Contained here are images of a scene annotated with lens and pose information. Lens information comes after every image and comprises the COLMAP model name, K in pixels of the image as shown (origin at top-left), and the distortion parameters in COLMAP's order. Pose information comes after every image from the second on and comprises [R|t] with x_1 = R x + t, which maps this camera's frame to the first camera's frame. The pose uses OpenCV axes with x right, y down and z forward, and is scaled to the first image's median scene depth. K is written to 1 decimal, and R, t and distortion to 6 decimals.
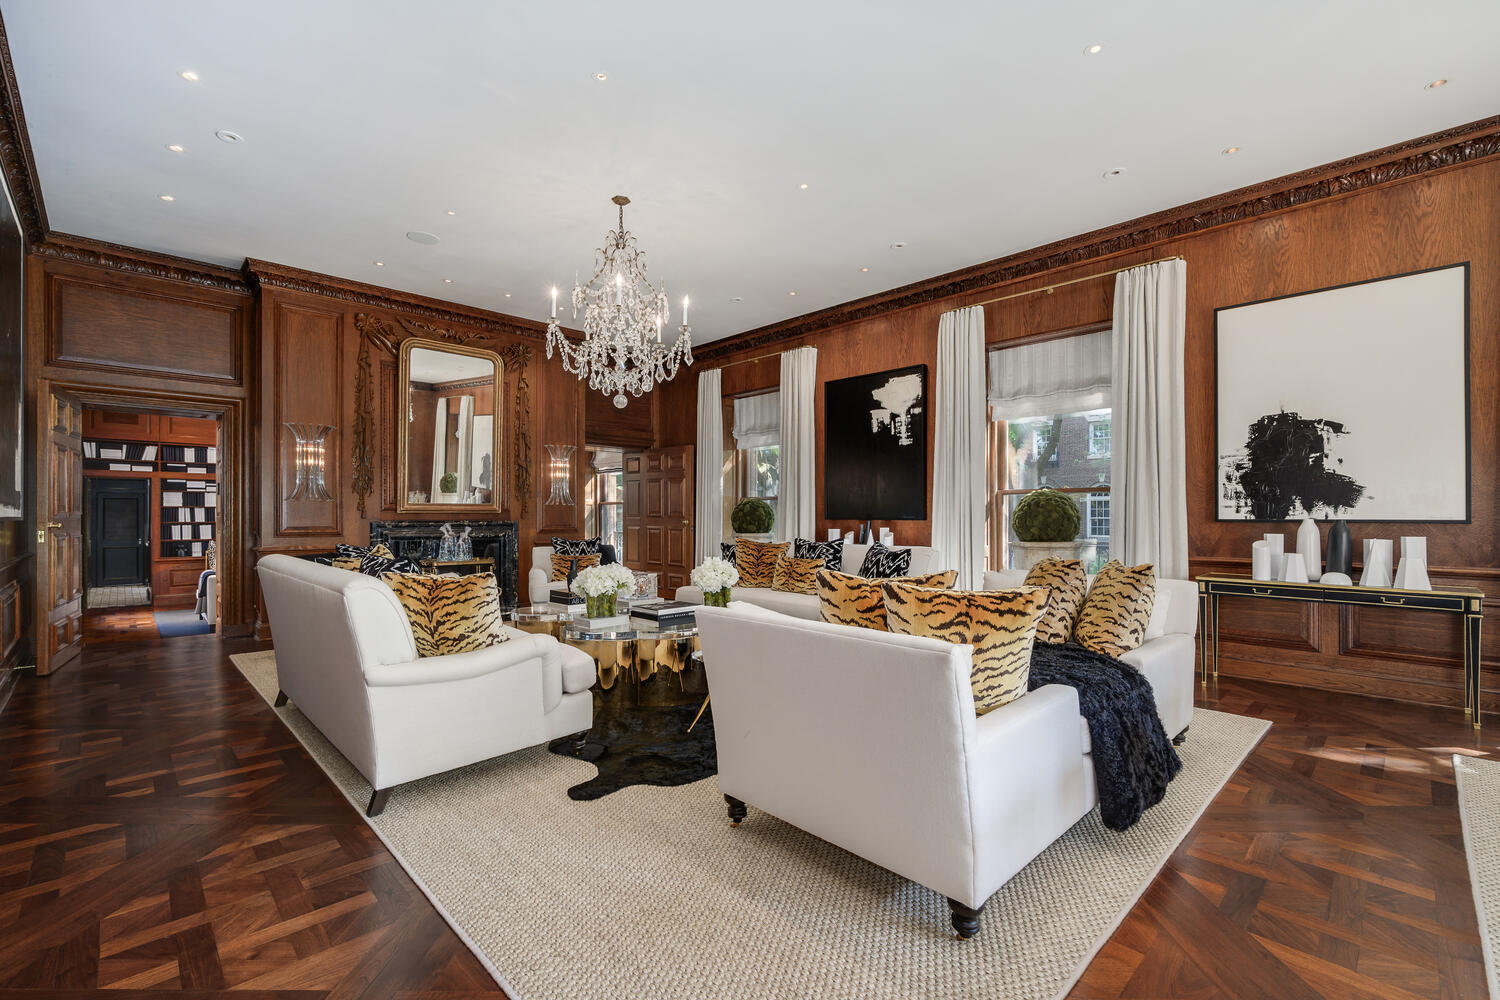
lens RADIAL K [[650.7, 0, 747.8], [0, 650.7, 536.7], [0, 0, 1]] dist [0.000089, 0.000022]
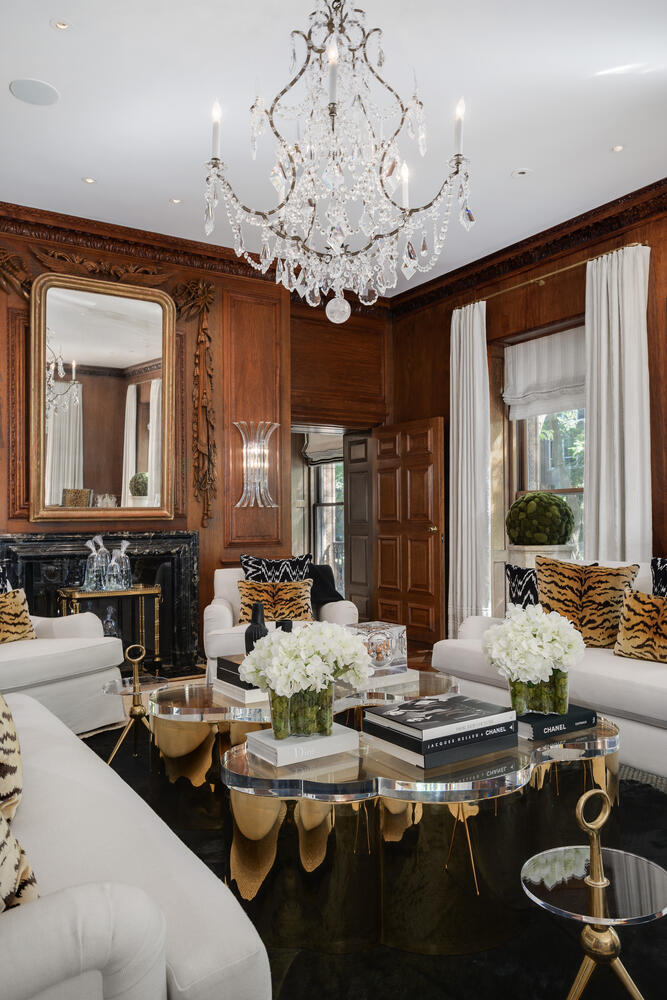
lens RADIAL K [[746.9, 0, 334.3], [0, 746.9, 520.3], [0, 0, 1]] dist [-0.000189, -0.000234]
pose [[0.979352, -0.014209, -0.201661, -0.046718], [0.008066, 0.999479, -0.031249, -0.009165], [0.202000, 0.028977, 0.978957, 0.243568]]
